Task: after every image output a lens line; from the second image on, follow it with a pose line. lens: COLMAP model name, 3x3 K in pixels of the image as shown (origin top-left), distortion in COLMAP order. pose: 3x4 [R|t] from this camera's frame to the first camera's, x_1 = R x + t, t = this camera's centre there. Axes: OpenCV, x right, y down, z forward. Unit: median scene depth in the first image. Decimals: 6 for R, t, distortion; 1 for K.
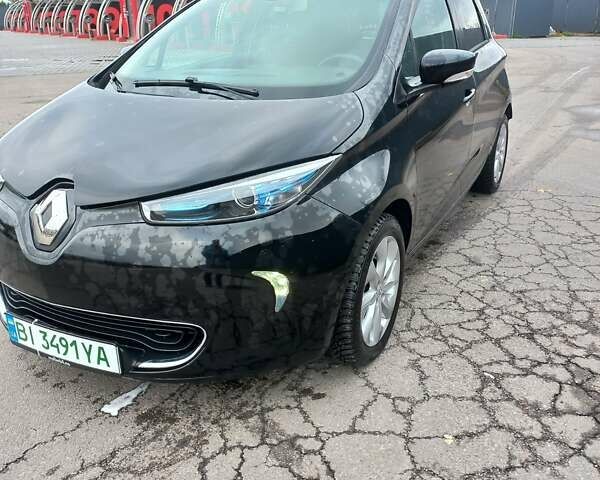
lens RADIAL K [[574.8, 0, 299.6], [0, 574.8, 243.6], [0, 0, 1]] dist [0.095117, -0.122759]
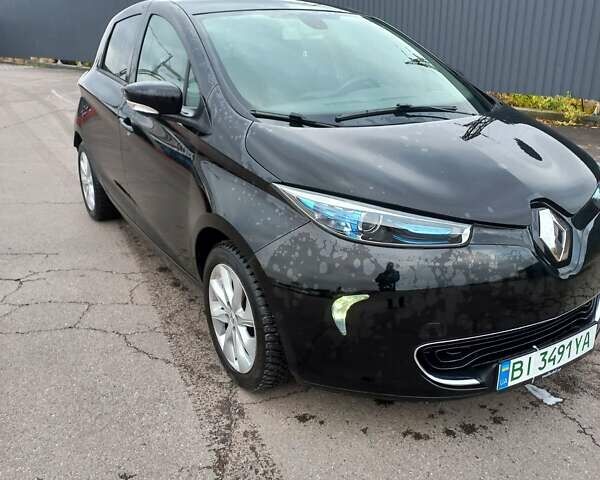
lens RADIAL K [[572.8, 0, 300.0], [0, 572.8, 240.0], [0, 0, 1]] dist [0.066824, -0.025144]
pose [[0.517336, -0.276448, 0.809901, -1.465574], [0.310337, 0.942570, 0.123500, -0.298400], [-0.797530, 0.187451, 0.573417, 0.745359]]
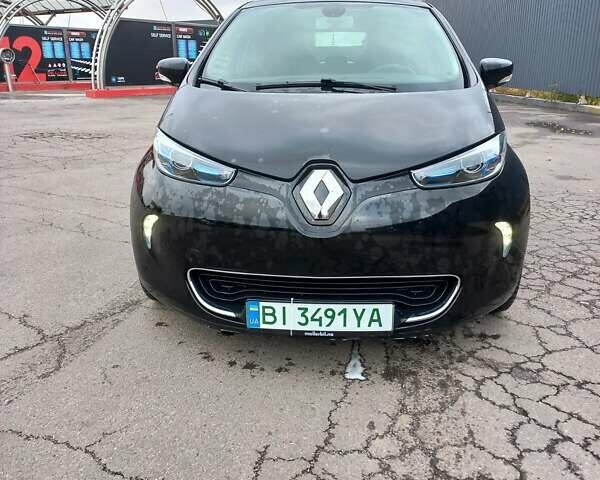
lens RADIAL K [[574.8, 0, 299.6], [0, 574.8, 243.6], [0, 0, 1]] dist [0.095117, -0.122759]
pose [[0.916447, -0.104329, 0.386316, -0.856539], [0.132704, 0.990020, -0.047443, 0.087318], [-0.377511, 0.094744, 0.921146, 0.044693]]
